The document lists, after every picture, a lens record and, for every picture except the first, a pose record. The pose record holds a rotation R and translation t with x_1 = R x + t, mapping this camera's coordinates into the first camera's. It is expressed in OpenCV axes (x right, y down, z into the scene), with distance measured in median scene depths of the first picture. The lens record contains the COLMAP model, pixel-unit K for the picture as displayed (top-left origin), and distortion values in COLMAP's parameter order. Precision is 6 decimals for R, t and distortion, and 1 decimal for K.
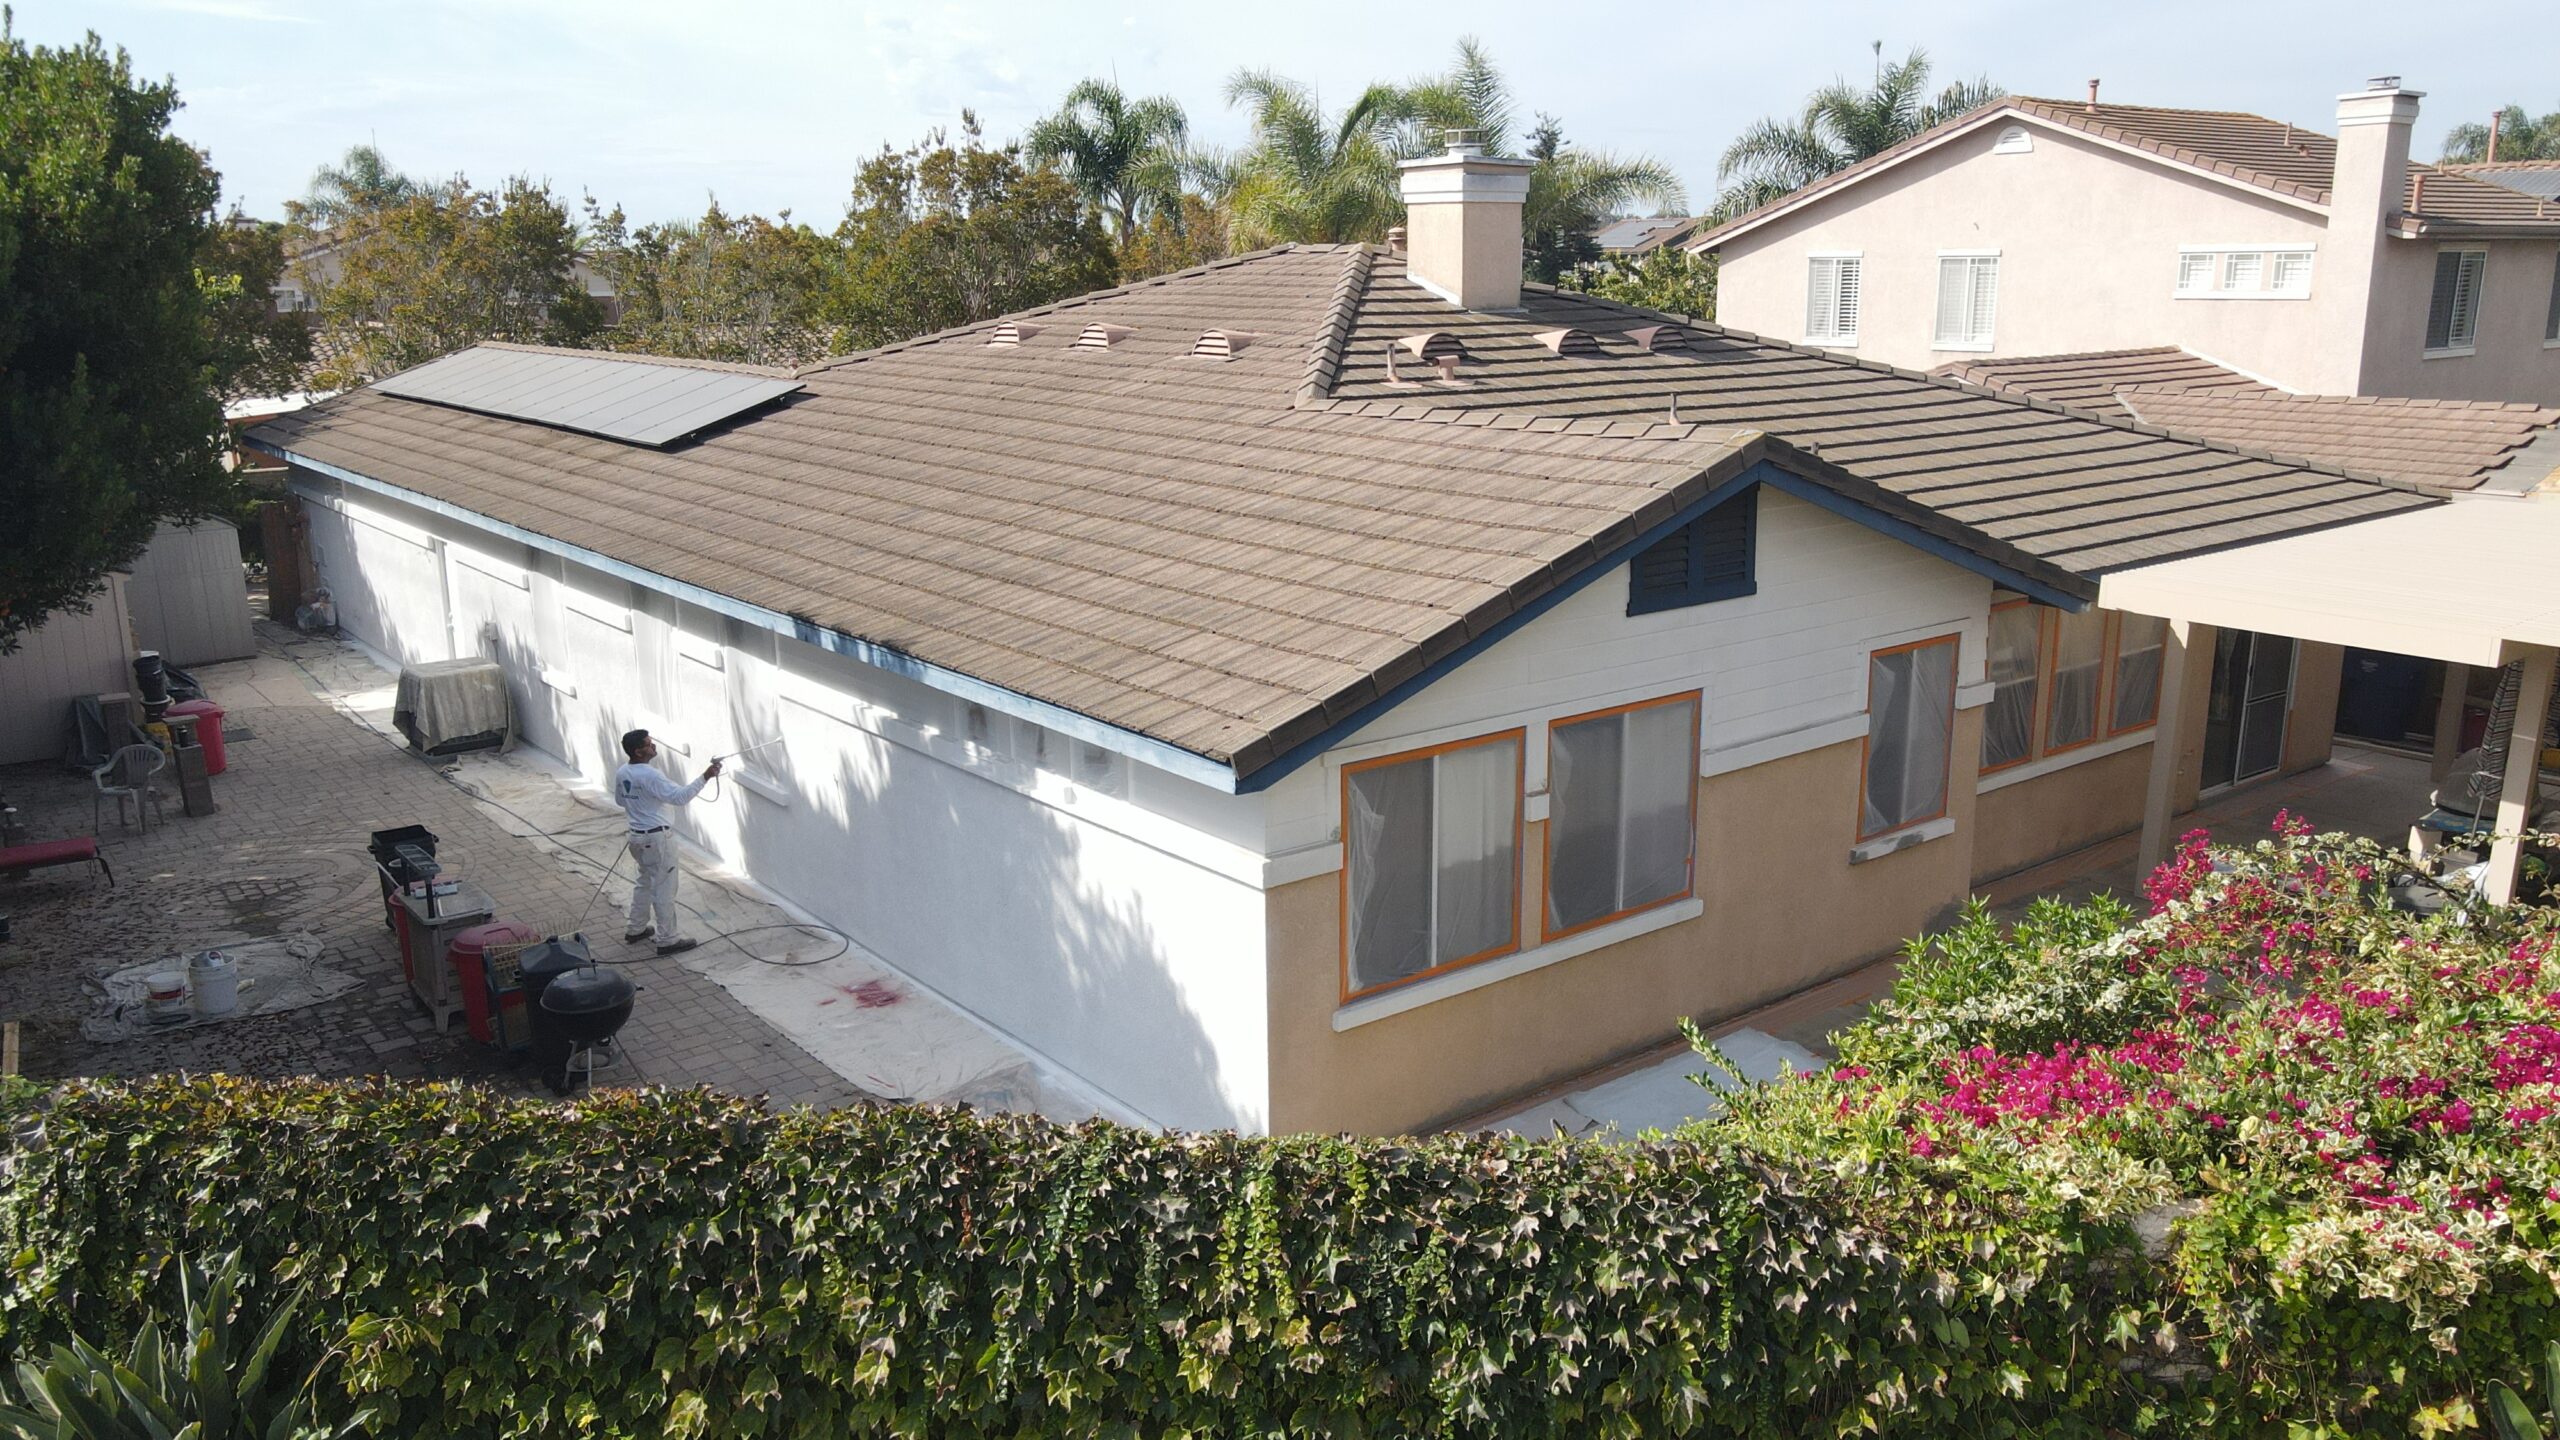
lens RADIAL K [[1890.8, 0, 1278.5], [0, 1890.8, 715.4], [0, 0, 1]] dist [0.005805, 0.017705]
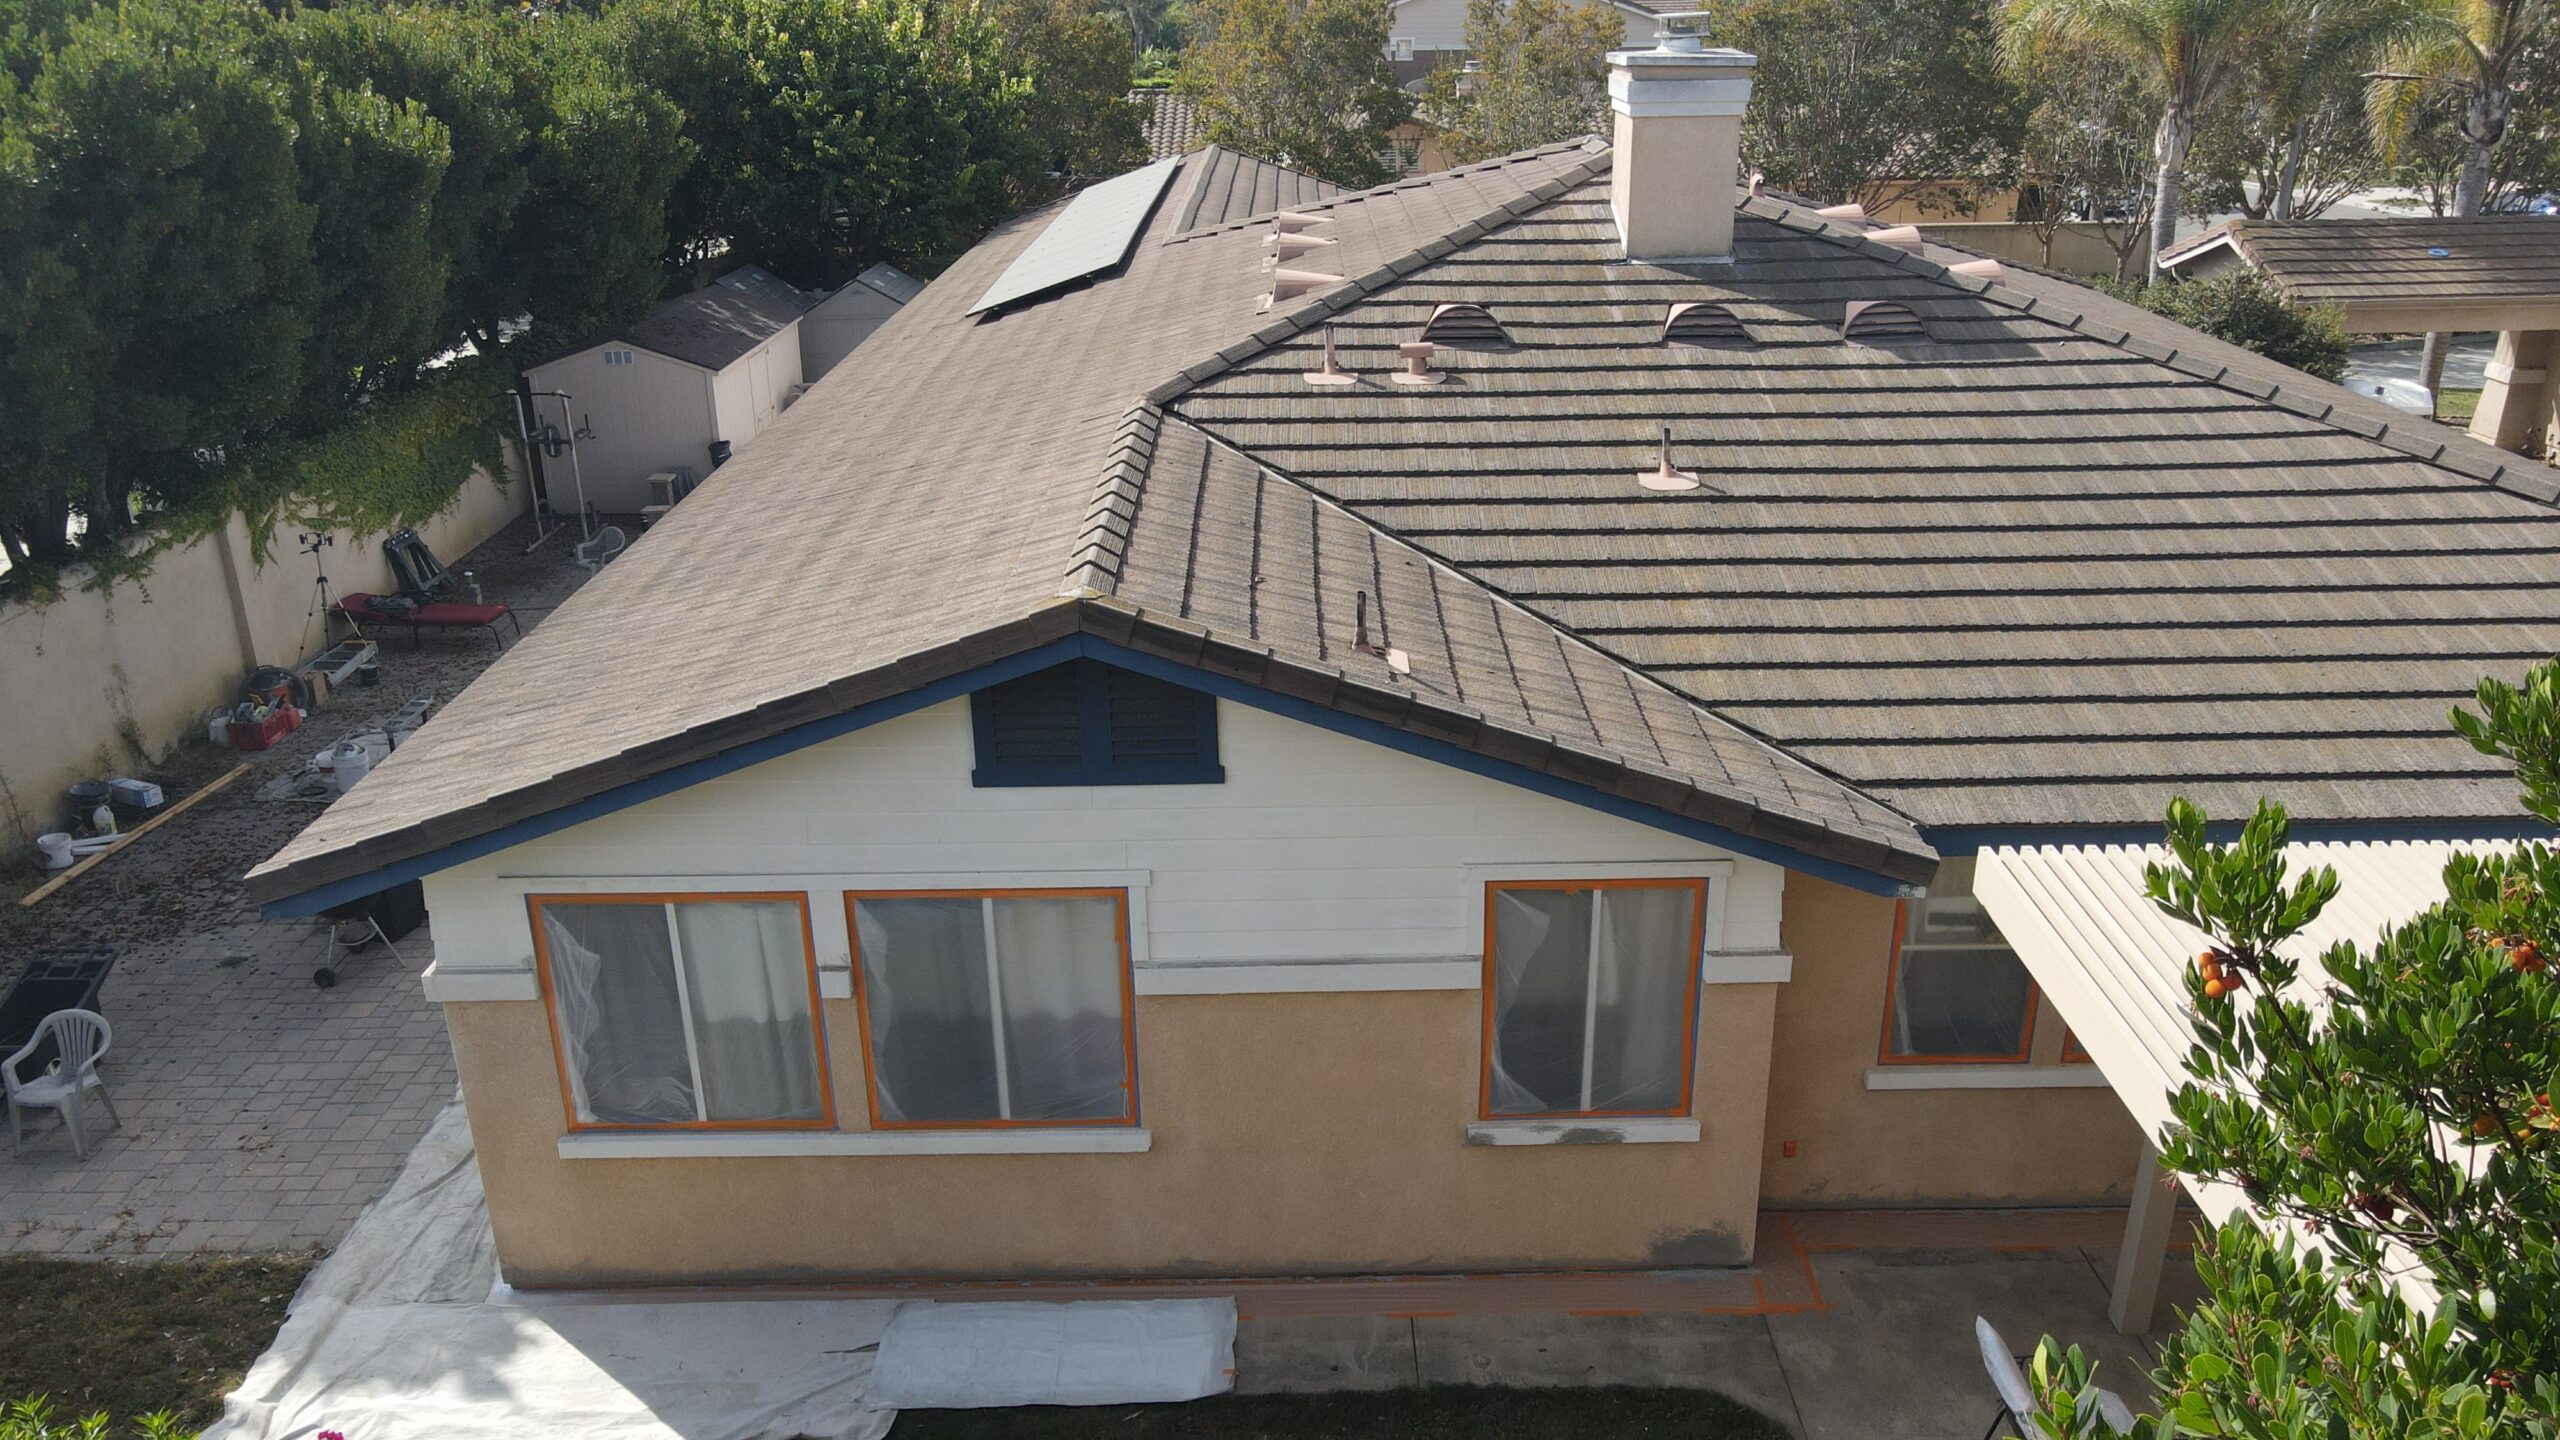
lens RADIAL K [[1890.8, 0, 1288.8], [0, 1890.8, 728.2], [0, 0, 1]] dist [0.005805, 0.017705]
pose [[0.789740, 0.225237, -0.570595, 0.704980], [-0.134662, 0.971119, 0.196961, -0.239592], [0.598479, -0.078711, 0.797263, 0.424898]]
